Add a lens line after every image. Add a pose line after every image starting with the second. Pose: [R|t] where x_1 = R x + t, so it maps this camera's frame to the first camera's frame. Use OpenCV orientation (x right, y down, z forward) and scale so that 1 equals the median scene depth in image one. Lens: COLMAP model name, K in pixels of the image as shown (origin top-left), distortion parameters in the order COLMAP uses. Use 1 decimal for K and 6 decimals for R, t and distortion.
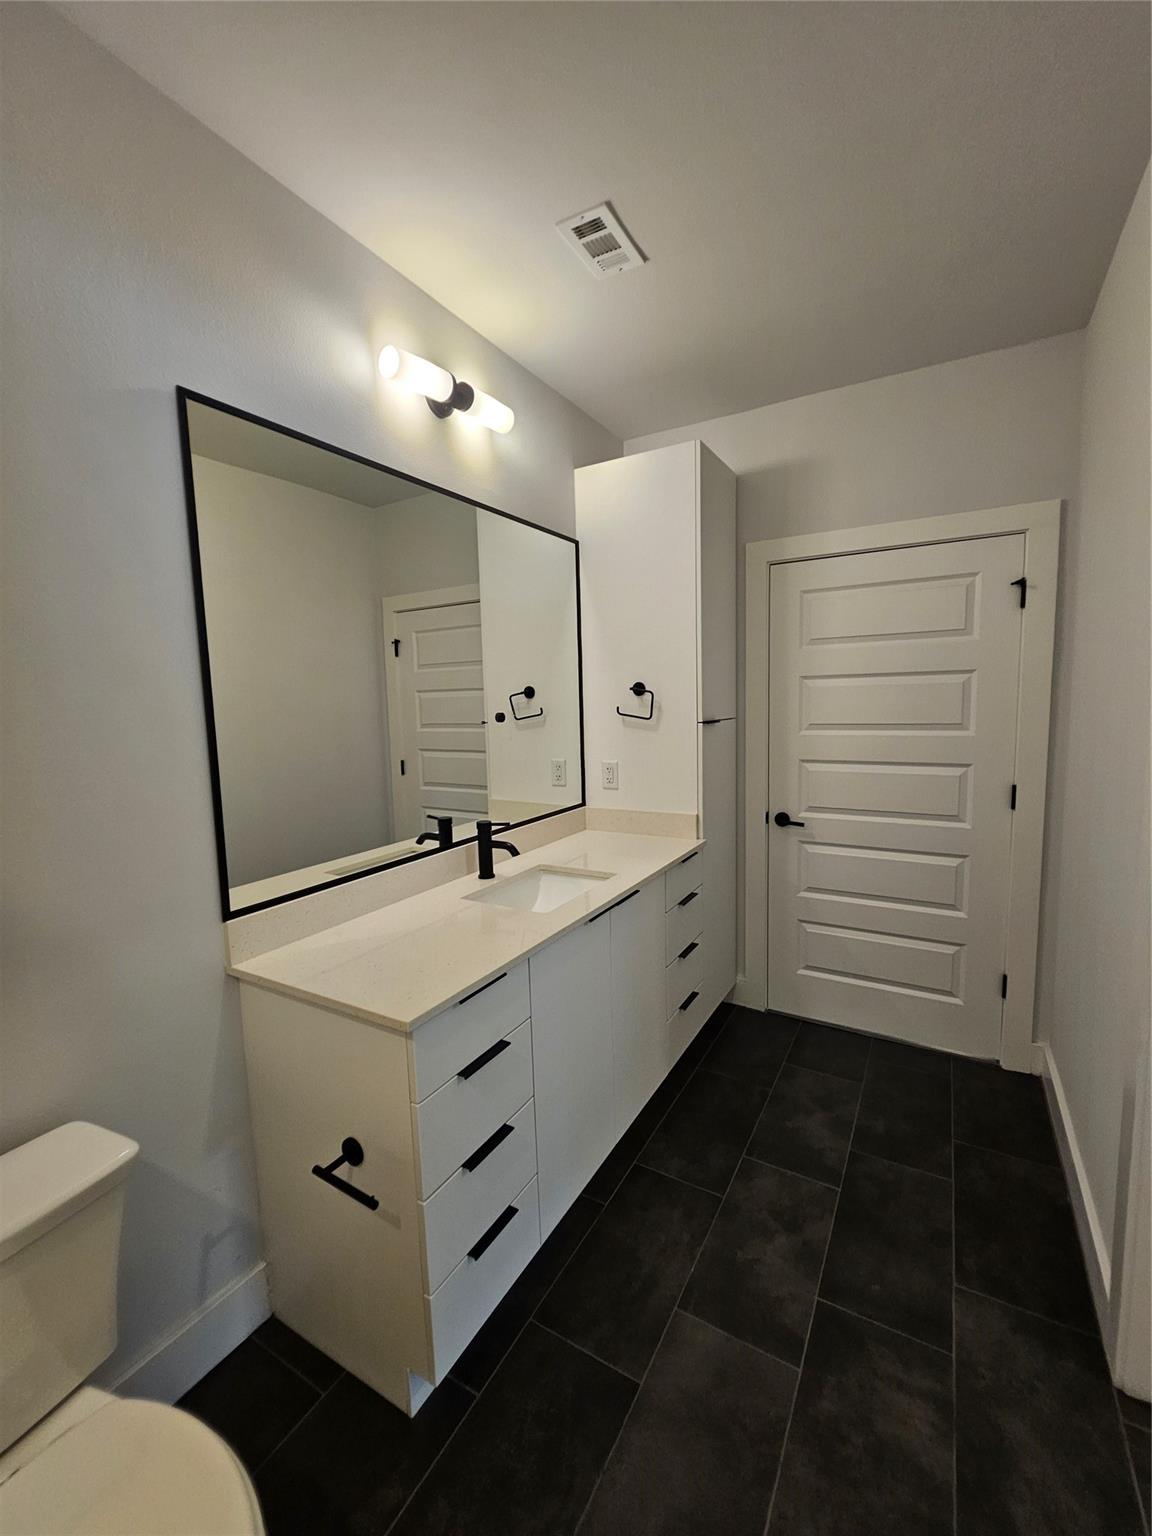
lens RADIAL K [[631.8, 0, 577.7], [0, 631.8, 776.7], [0, 0, 1]] dist [-0.001355, -0.000494]
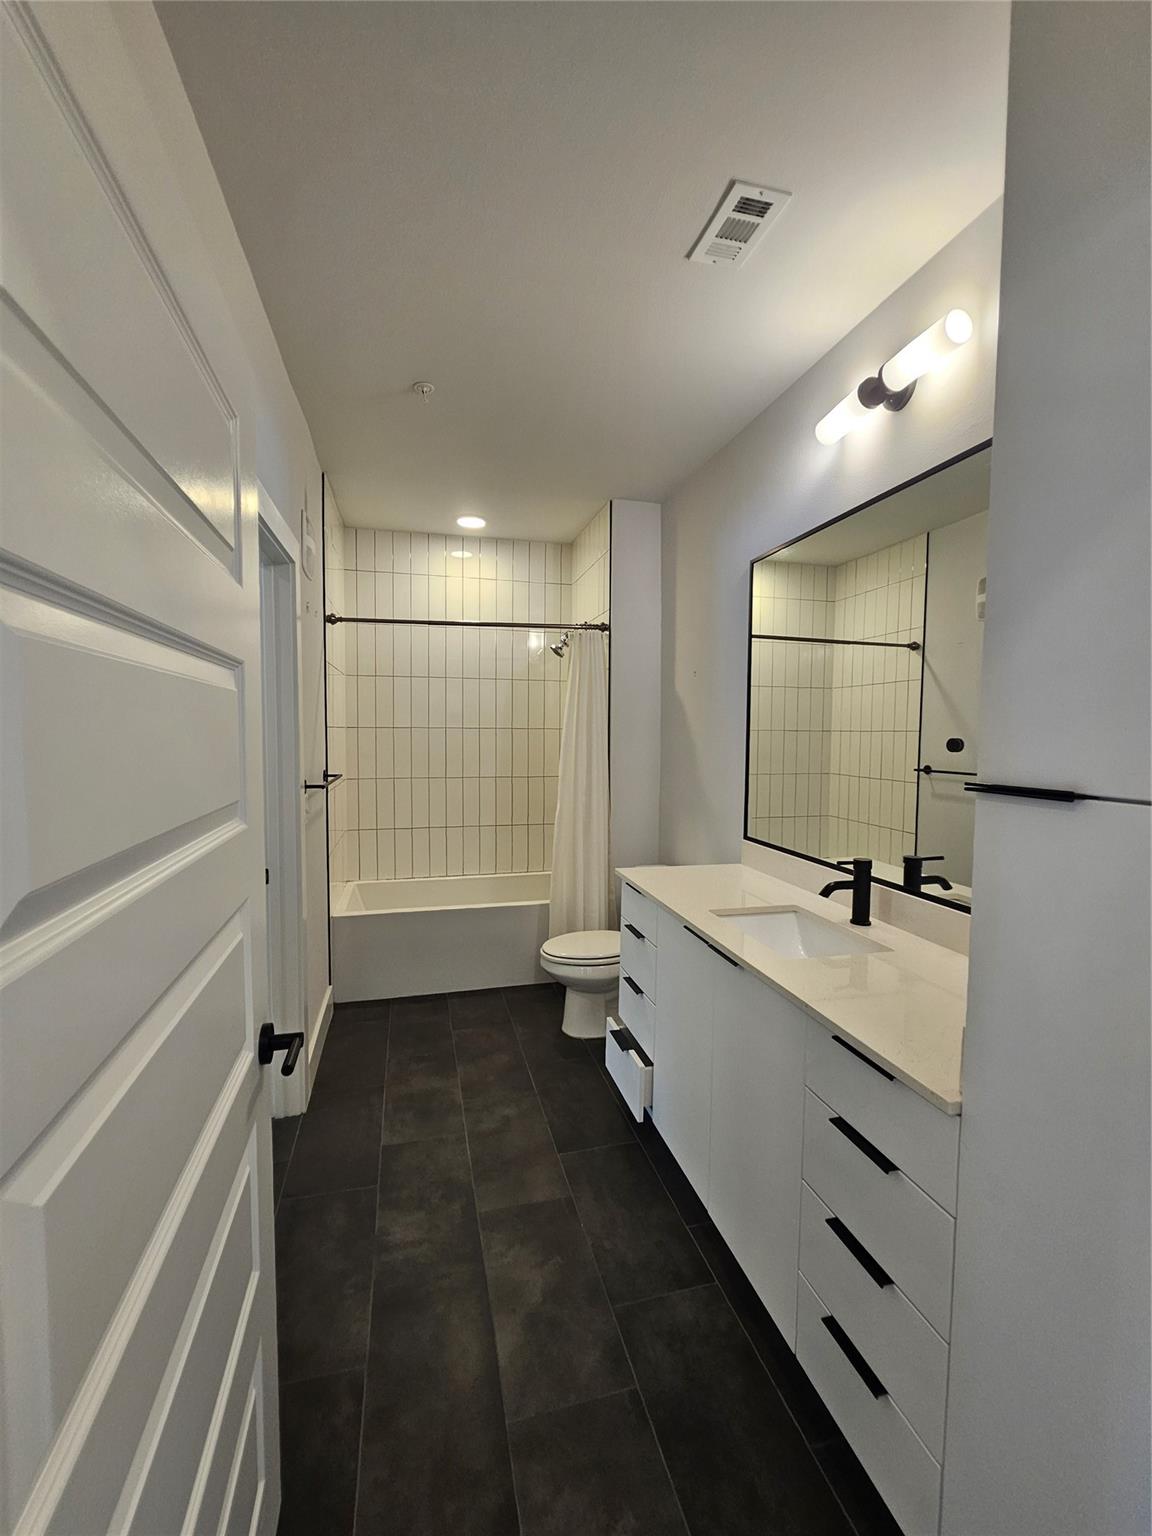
lens RADIAL K [[631.8, 0, 575.2], [0, 631.8, 766.9], [0, 0, 1]] dist [-0.001355, -0.000494]
pose [[-0.711048, 0.062115, -0.700395, 0.911160], [-0.069695, 0.984959, 0.158107, -0.202687], [0.699681, 0.161235, -0.696024, 1.607420]]
